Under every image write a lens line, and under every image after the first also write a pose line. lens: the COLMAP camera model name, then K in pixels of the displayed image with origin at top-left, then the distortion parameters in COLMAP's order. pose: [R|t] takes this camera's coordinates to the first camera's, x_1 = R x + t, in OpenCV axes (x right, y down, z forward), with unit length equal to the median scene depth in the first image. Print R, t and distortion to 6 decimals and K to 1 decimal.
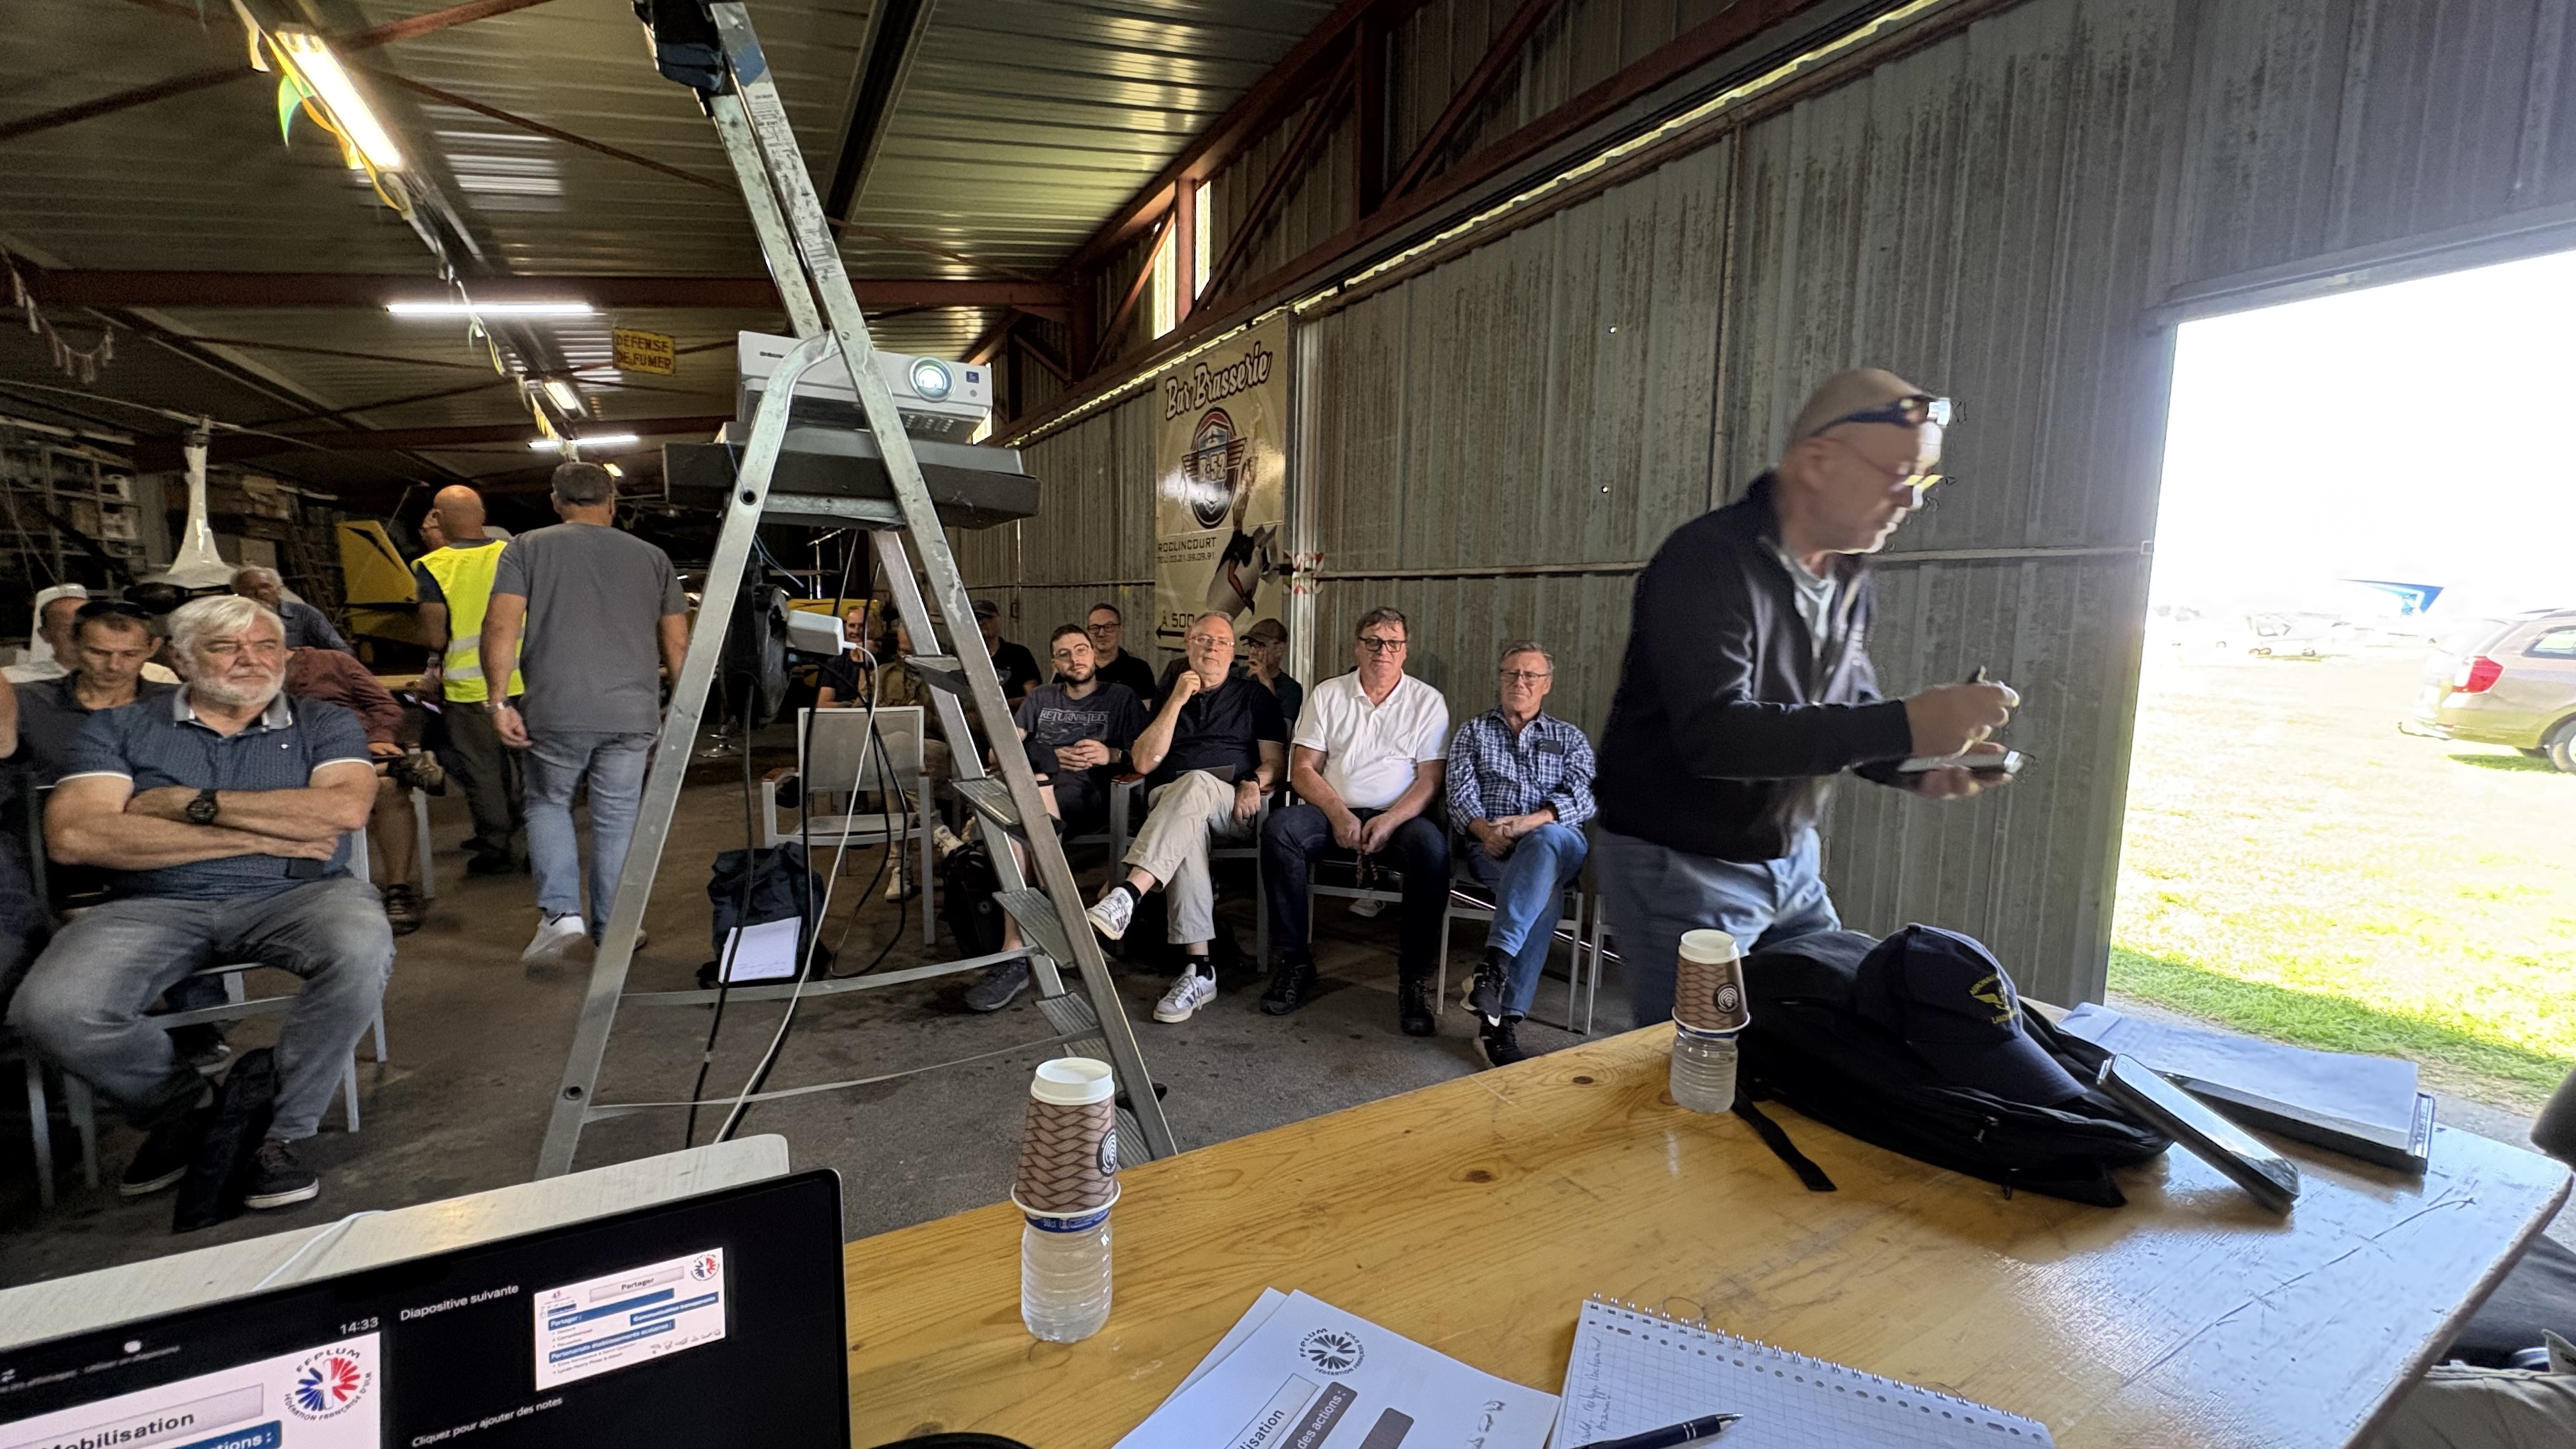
lens RADIAL K [[1022.3, 0, 1286.2], [0, 1022.3, 726.0], [0, 0, 1]] dist [-0.000445, 0.000017]
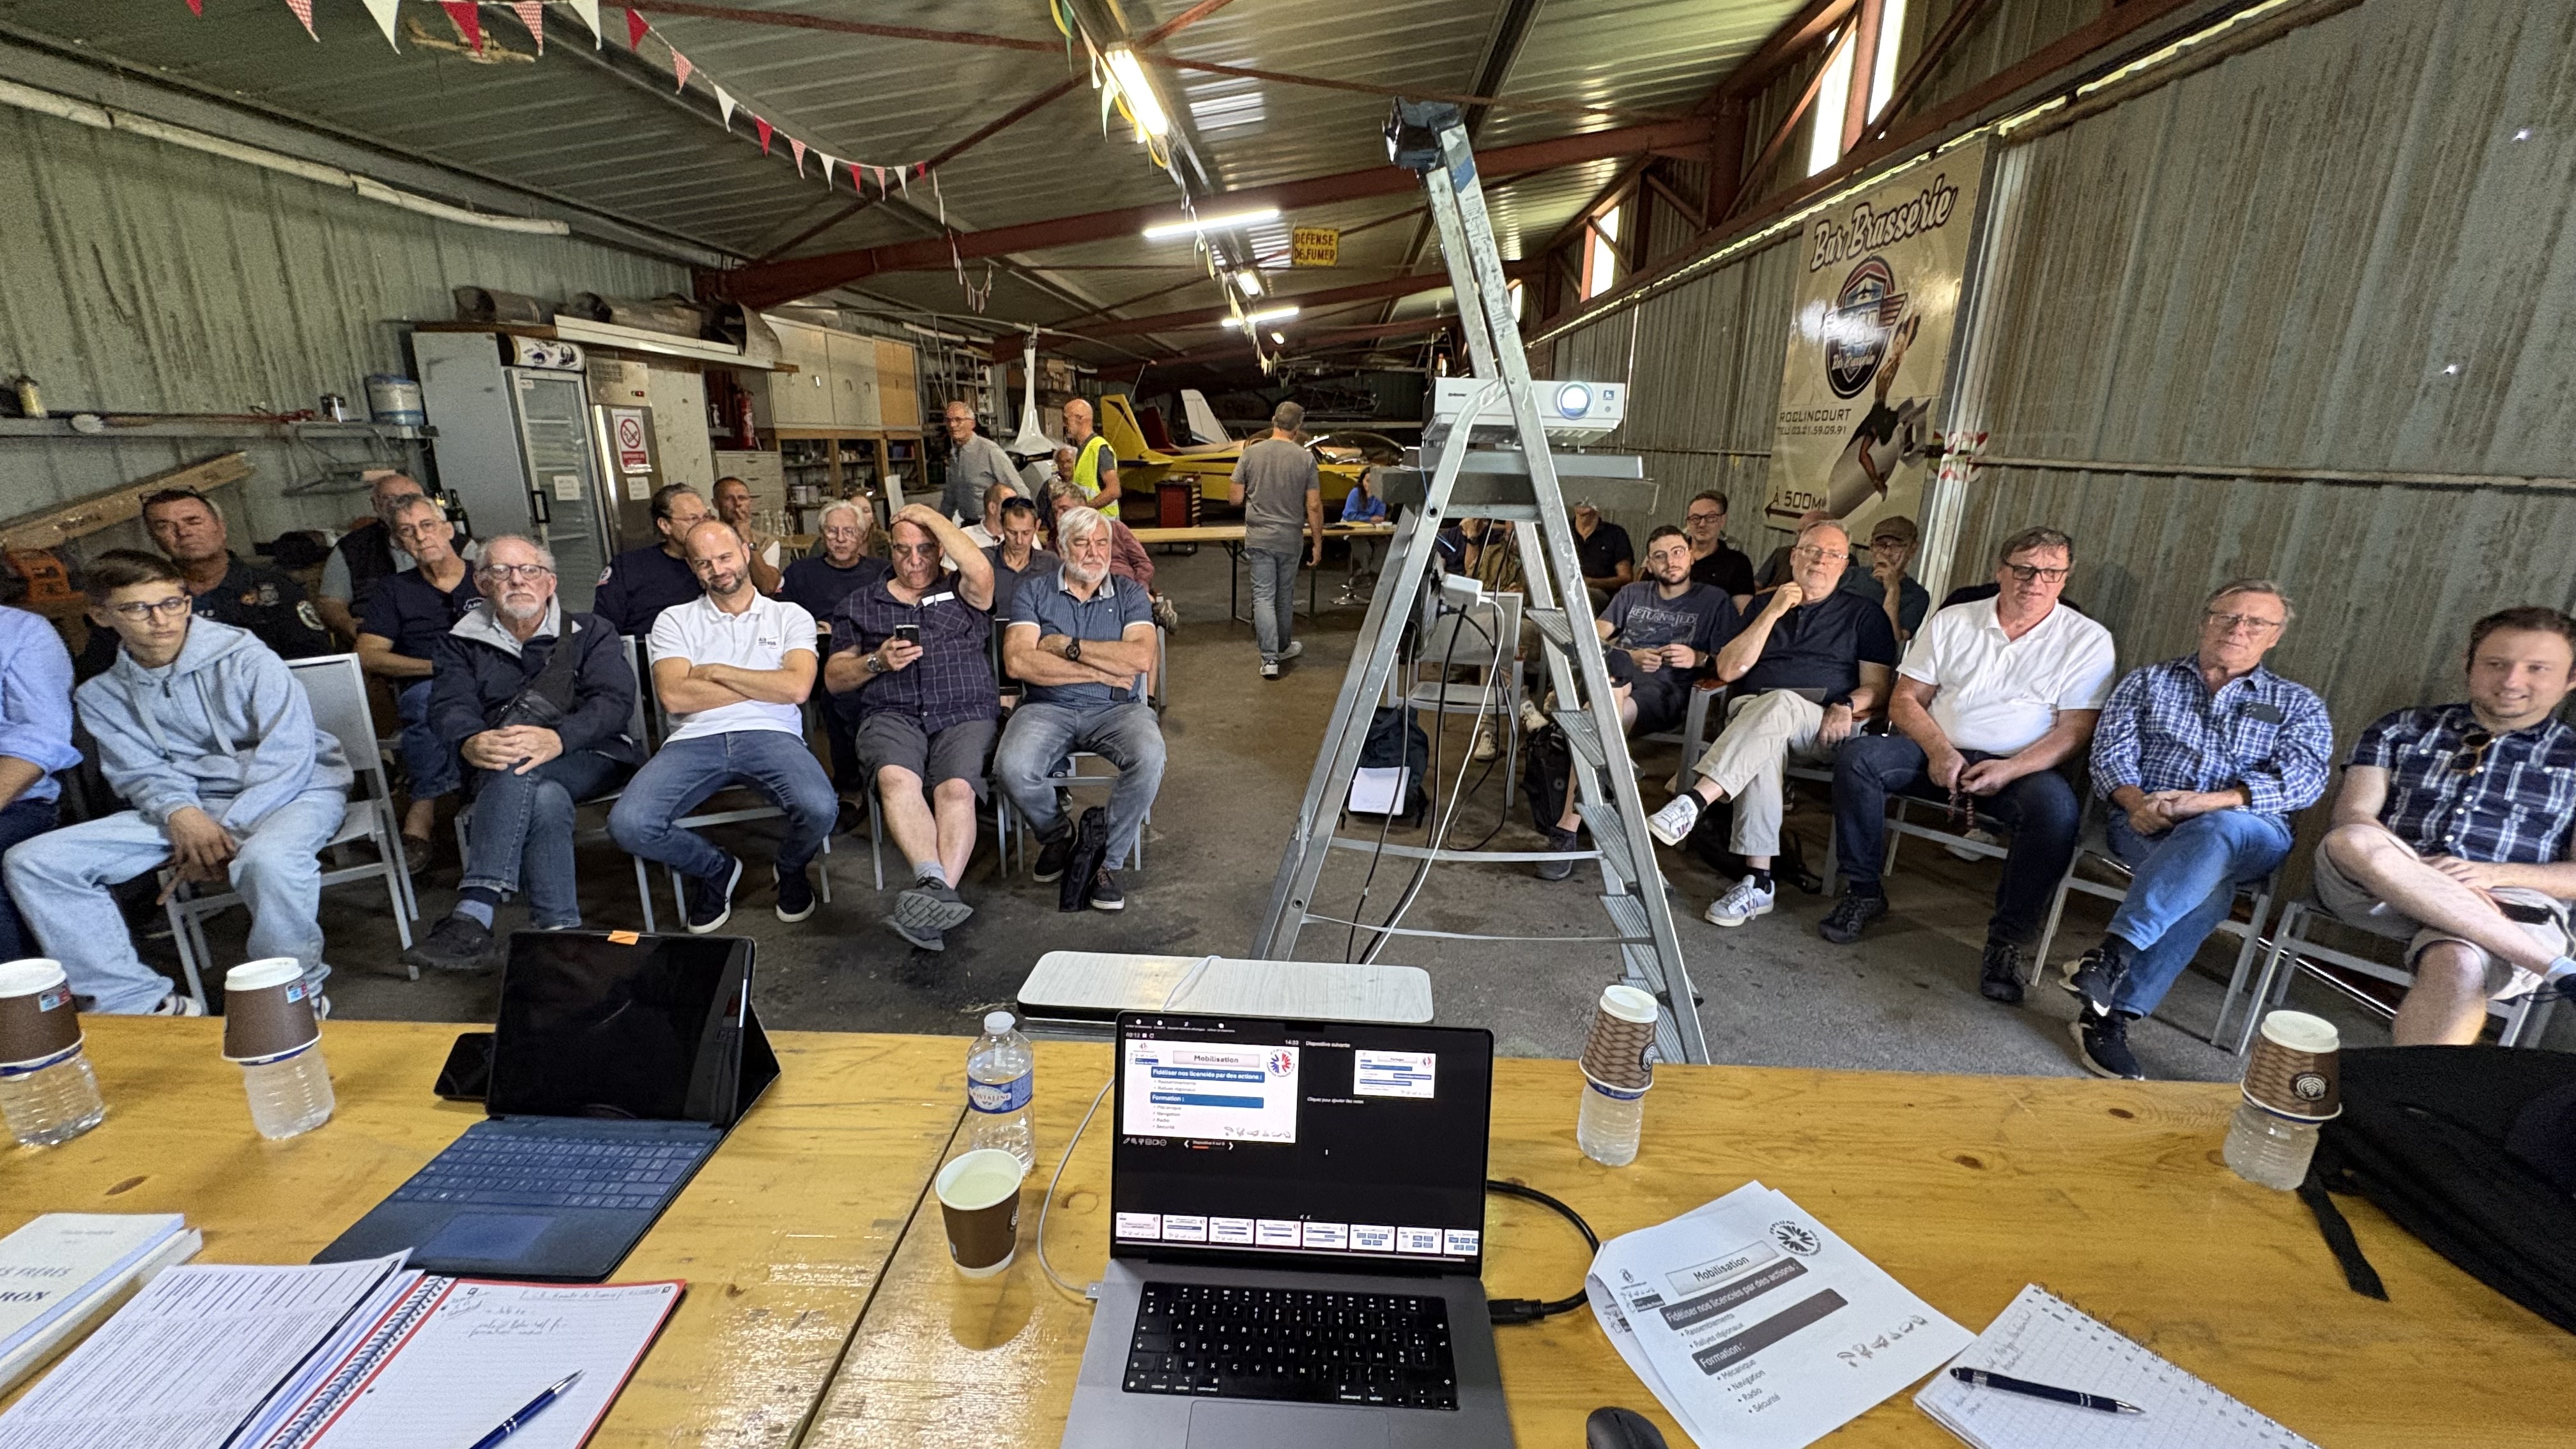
lens RADIAL K [[1022.3, 0, 1286.2], [0, 1022.3, 726.0], [0, 0, 1]] dist [-0.000445, 0.000017]
pose [[0.848418, 0.140920, -0.510224, 0.013679], [-0.062639, 0.983867, 0.167577, -0.053254], [0.525607, -0.110216, 0.843558, -0.092943]]
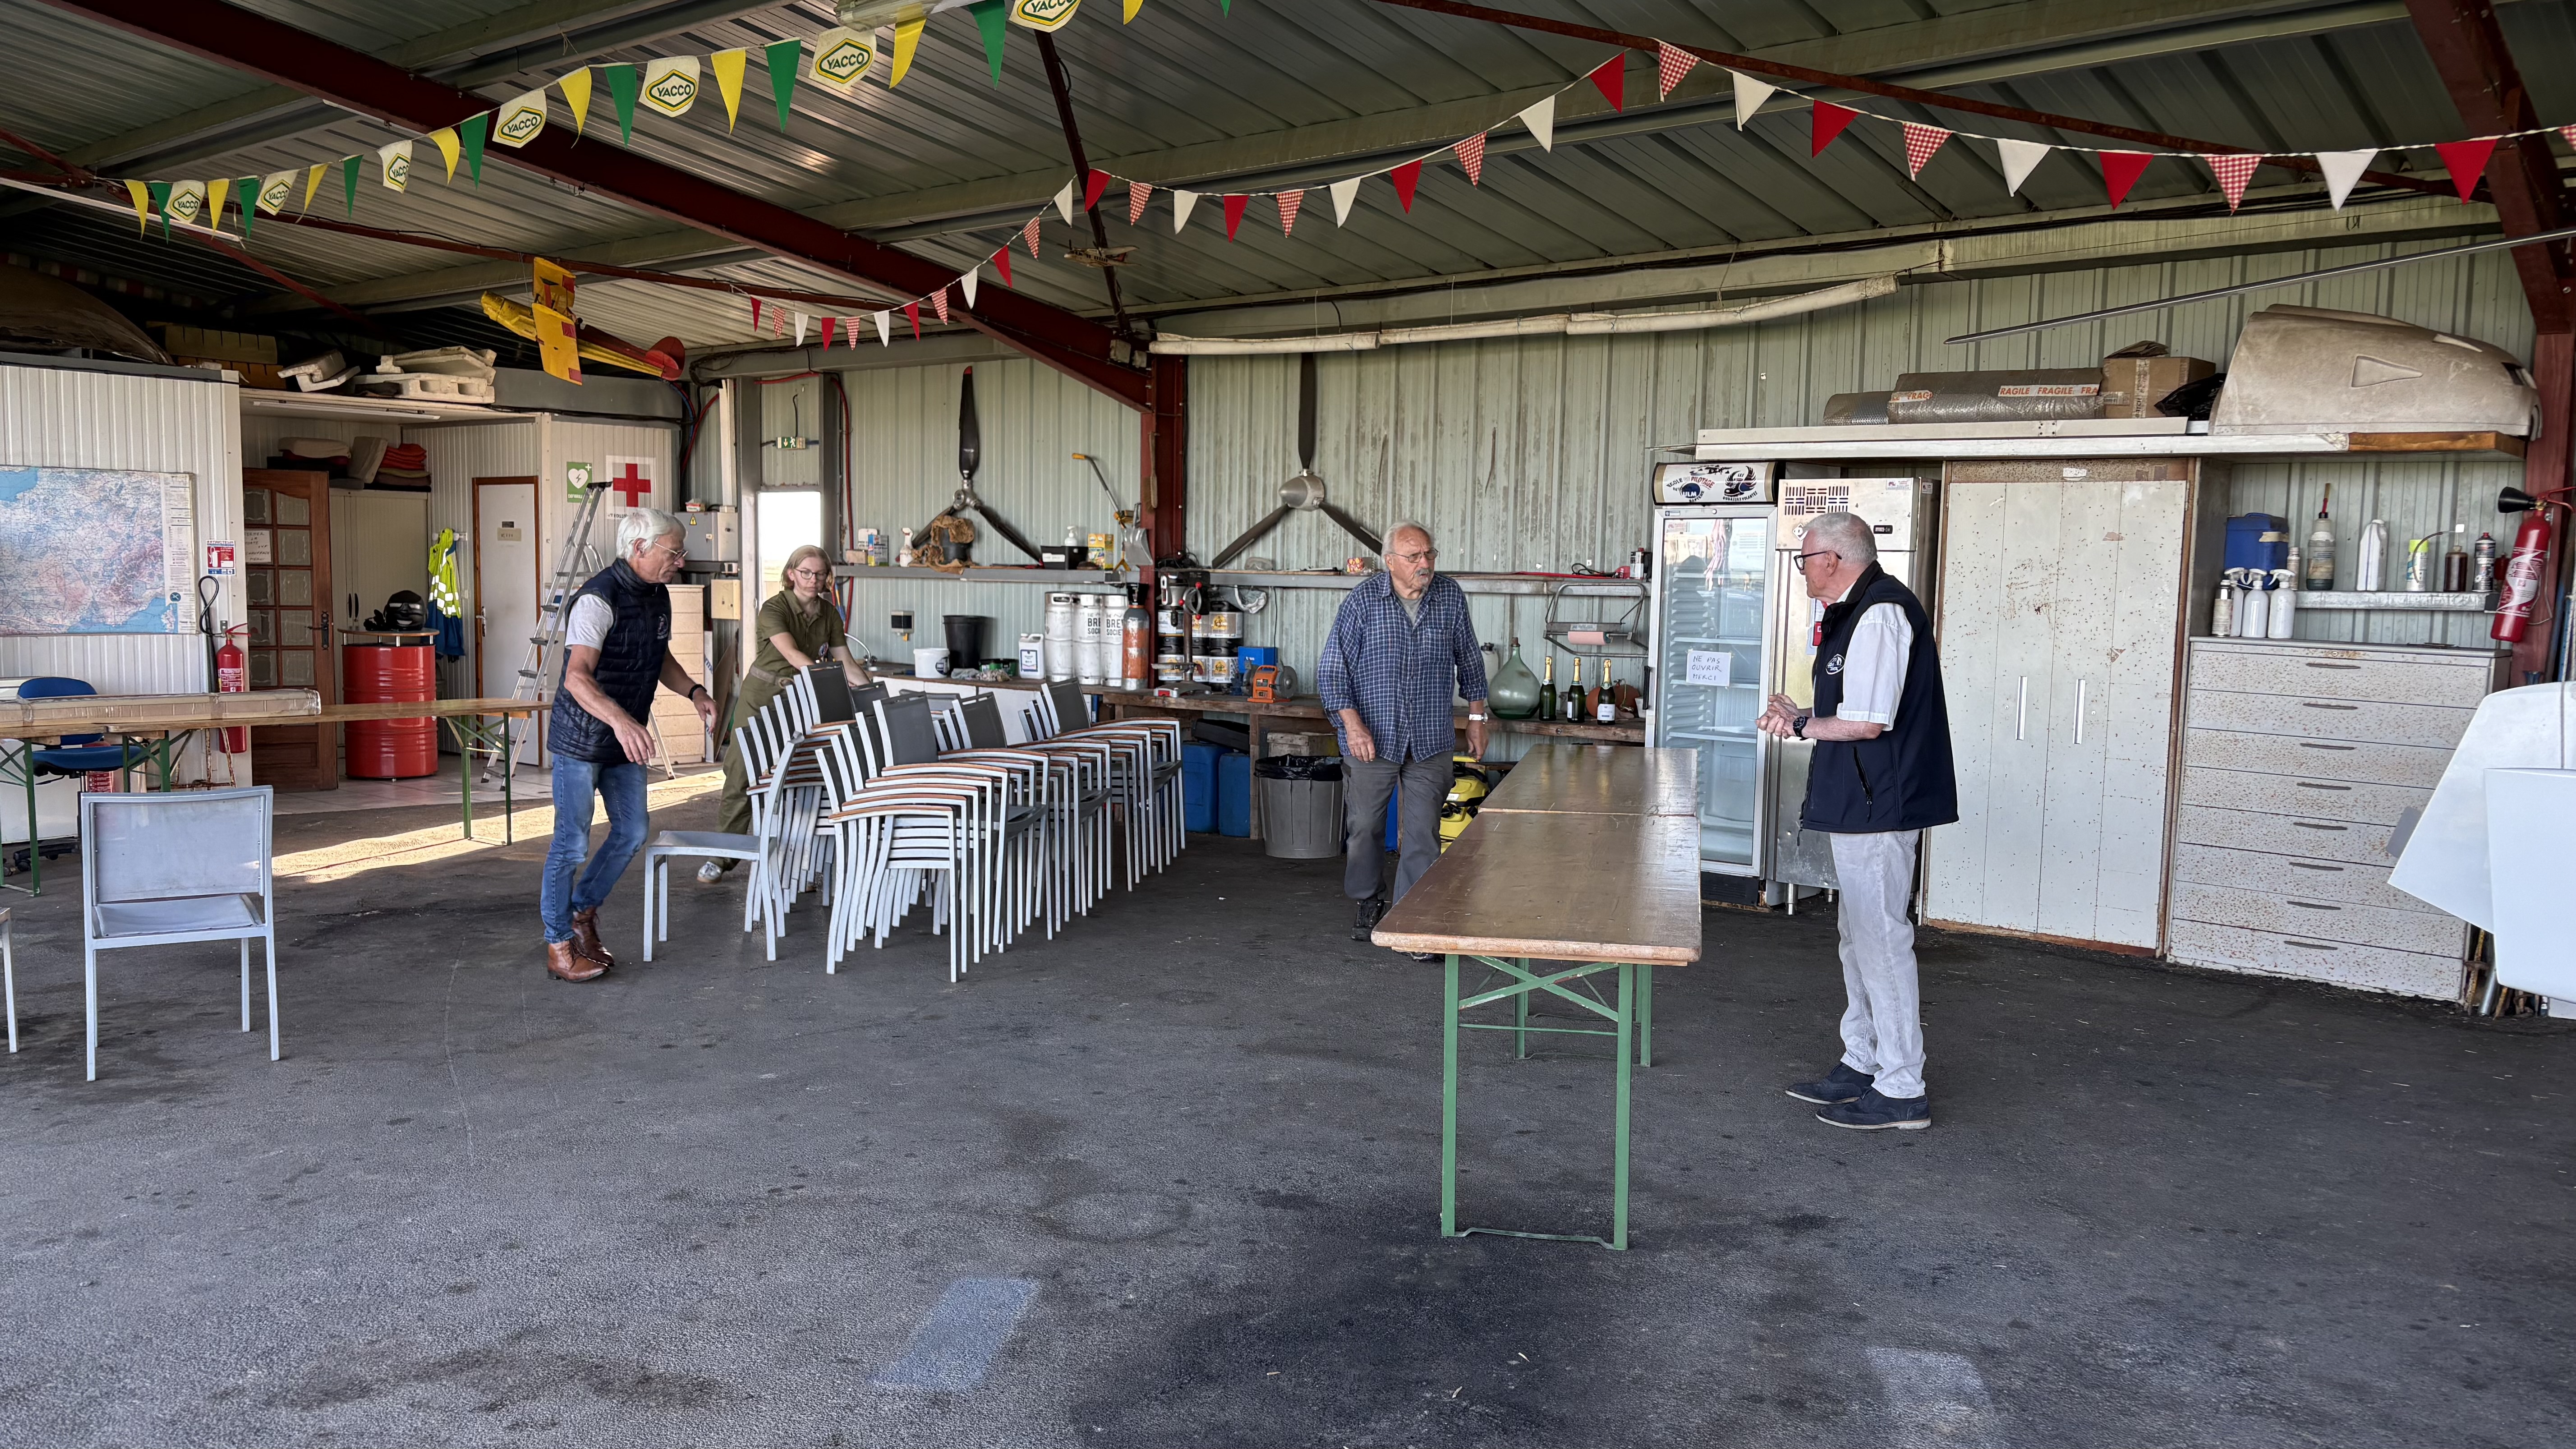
lens RADIAL K [[1920.4, 0, 1303.4], [0, 1920.4, 725.7], [0, 0, 1]] dist [0.037269, -0.070519]
pose [[-0.926615, -0.005663, -0.375968, -0.694733], [-0.078571, 0.980729, 0.178875, -0.385833], [0.367710, 0.195289, -0.909204, 2.652304]]
